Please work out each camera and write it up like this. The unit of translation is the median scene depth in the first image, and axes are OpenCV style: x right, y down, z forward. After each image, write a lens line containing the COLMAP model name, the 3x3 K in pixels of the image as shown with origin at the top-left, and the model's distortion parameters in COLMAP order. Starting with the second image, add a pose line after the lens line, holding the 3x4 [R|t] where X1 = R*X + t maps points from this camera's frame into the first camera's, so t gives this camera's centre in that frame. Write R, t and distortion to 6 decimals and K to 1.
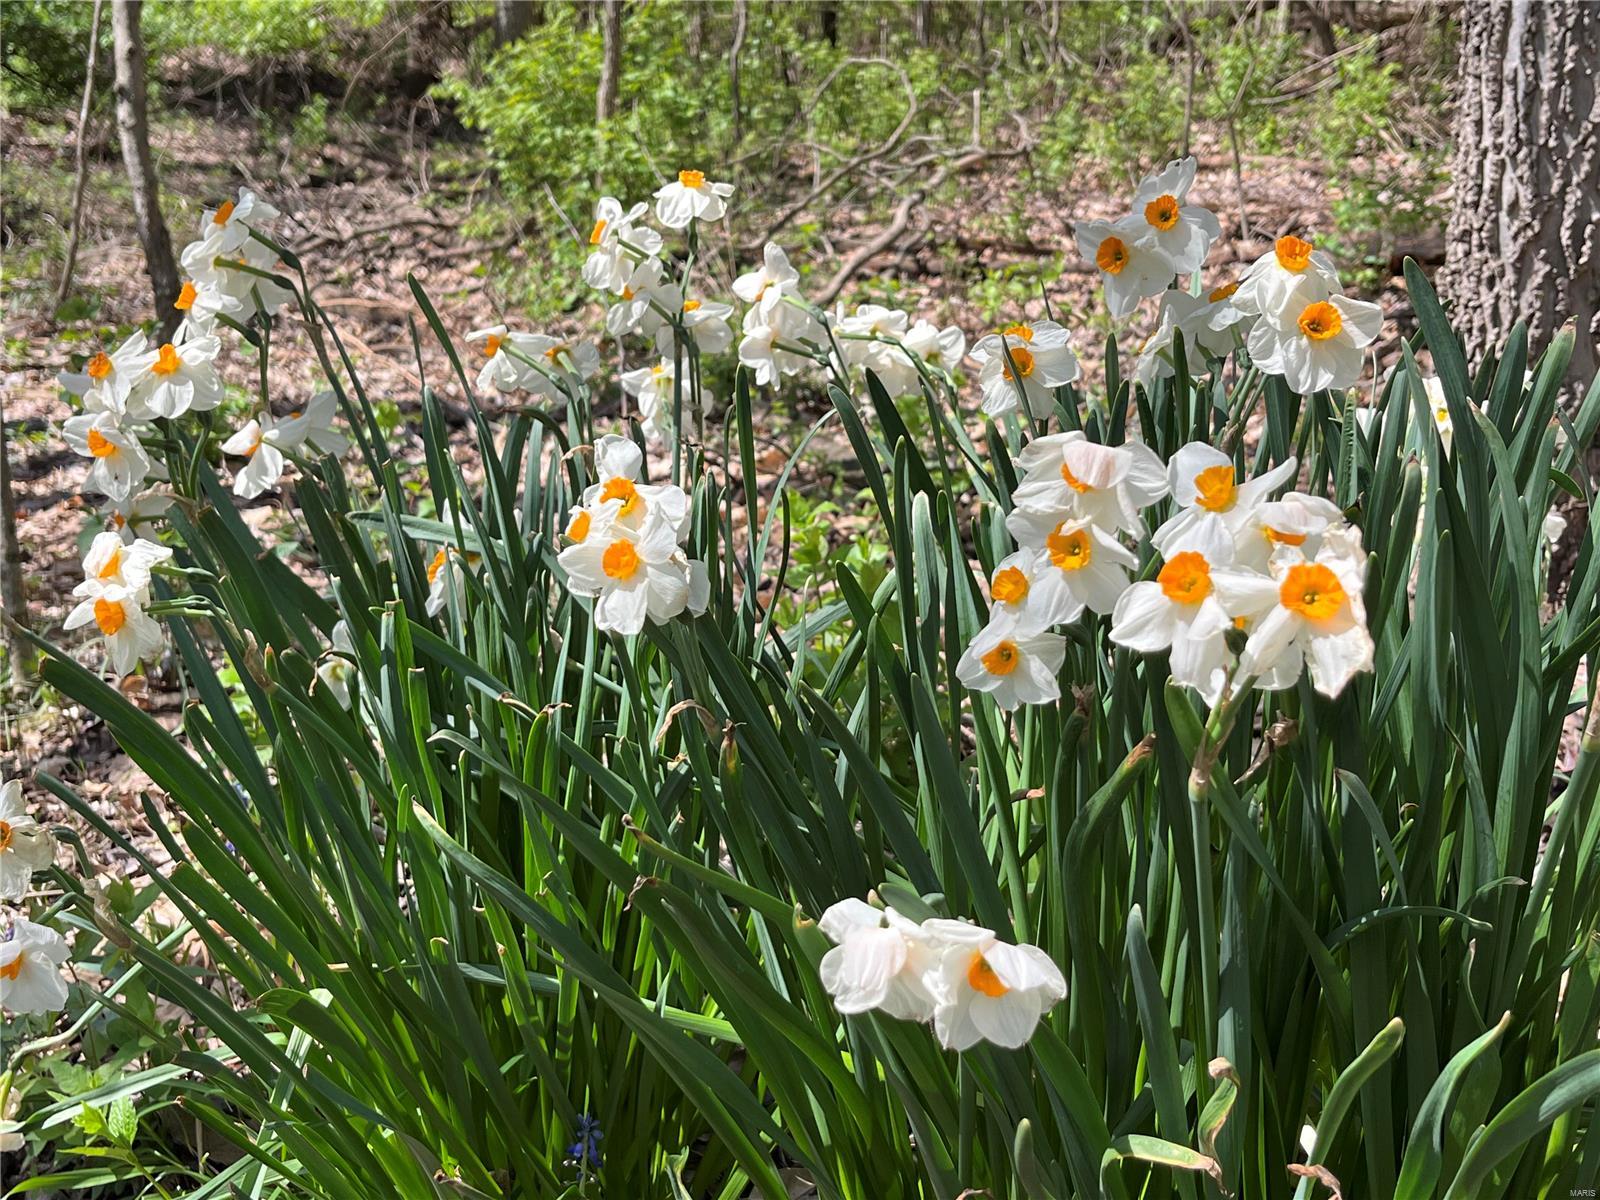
lens RADIAL K [[1823.0, 0, 801.5], [0, 1823.0, 601.3], [0, 0, 1]] dist [-0.017214, 0.000000]
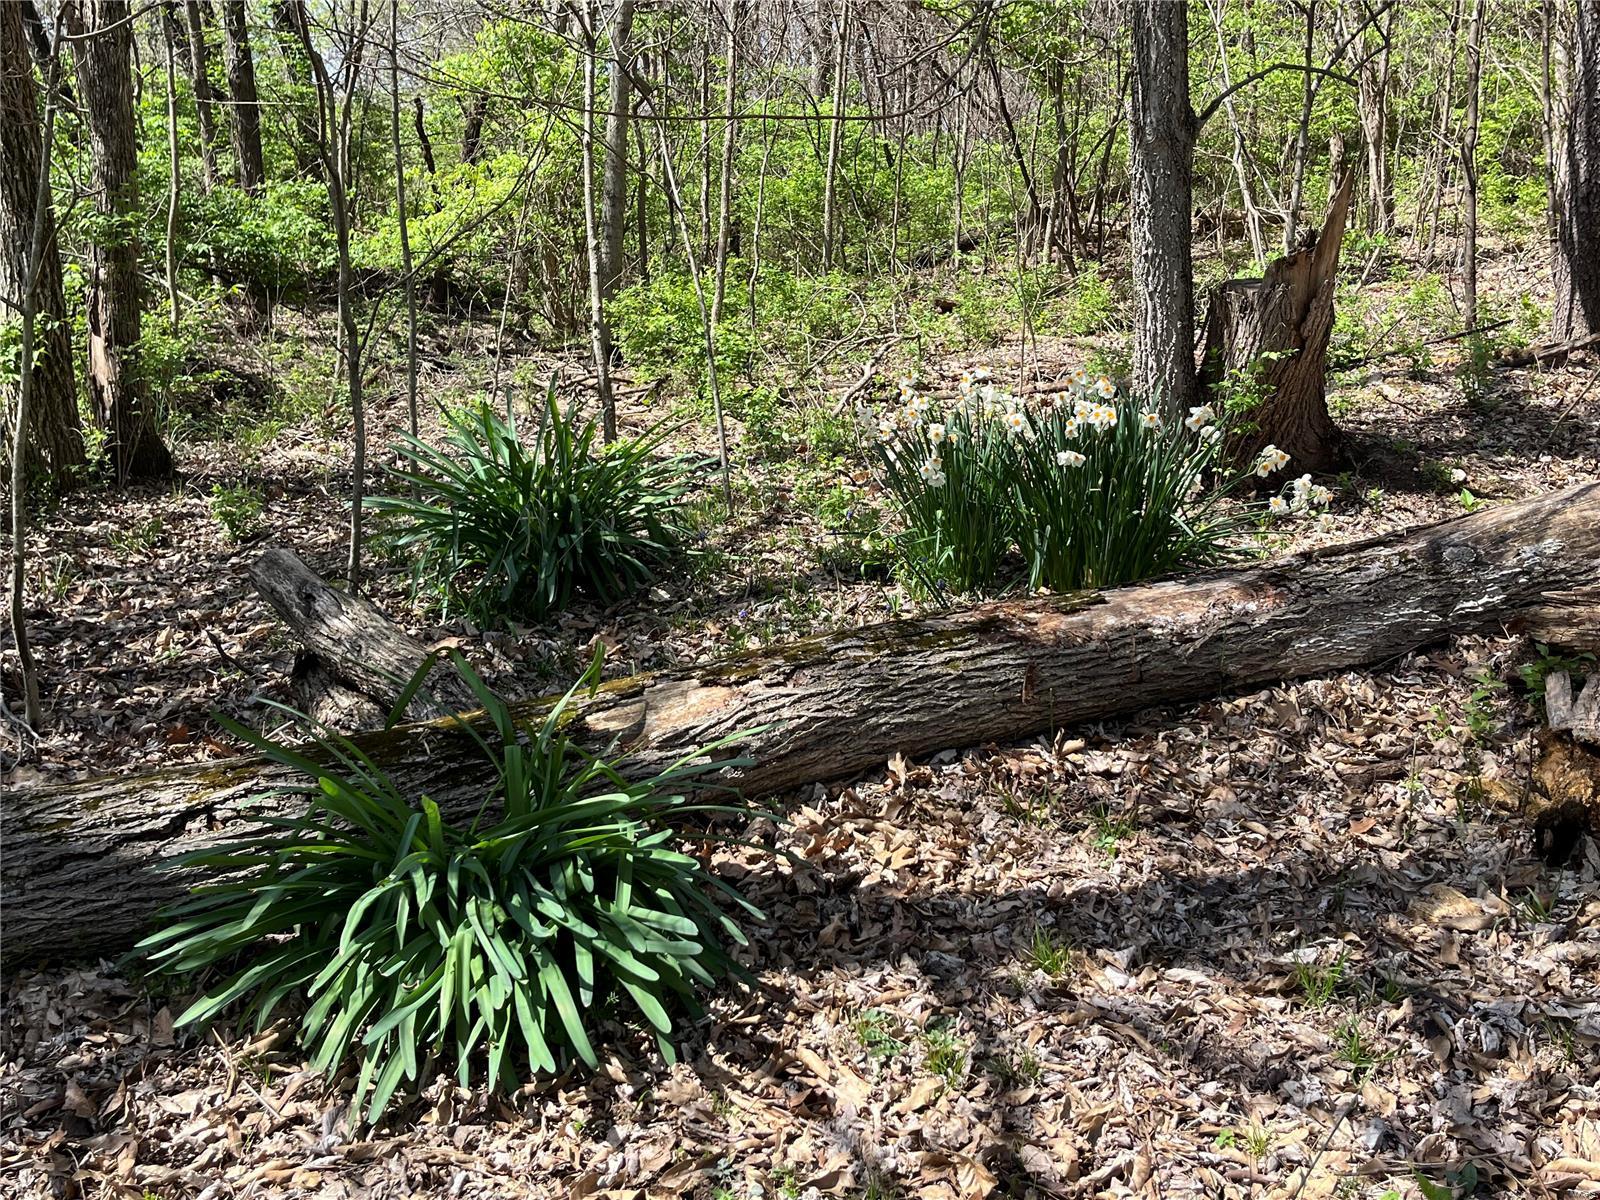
lens RADIAL K [[1491.0, 0, 798.5], [0, 1491.0, 598.2], [0, 0, 1]] dist [-0.000858, 0.000000]
pose [[0.994503, -0.027171, 0.101118, -0.315451], [0.032694, 0.998039, -0.053370, 0.192377], [-0.099470, 0.056382, 0.993442, -0.955422]]
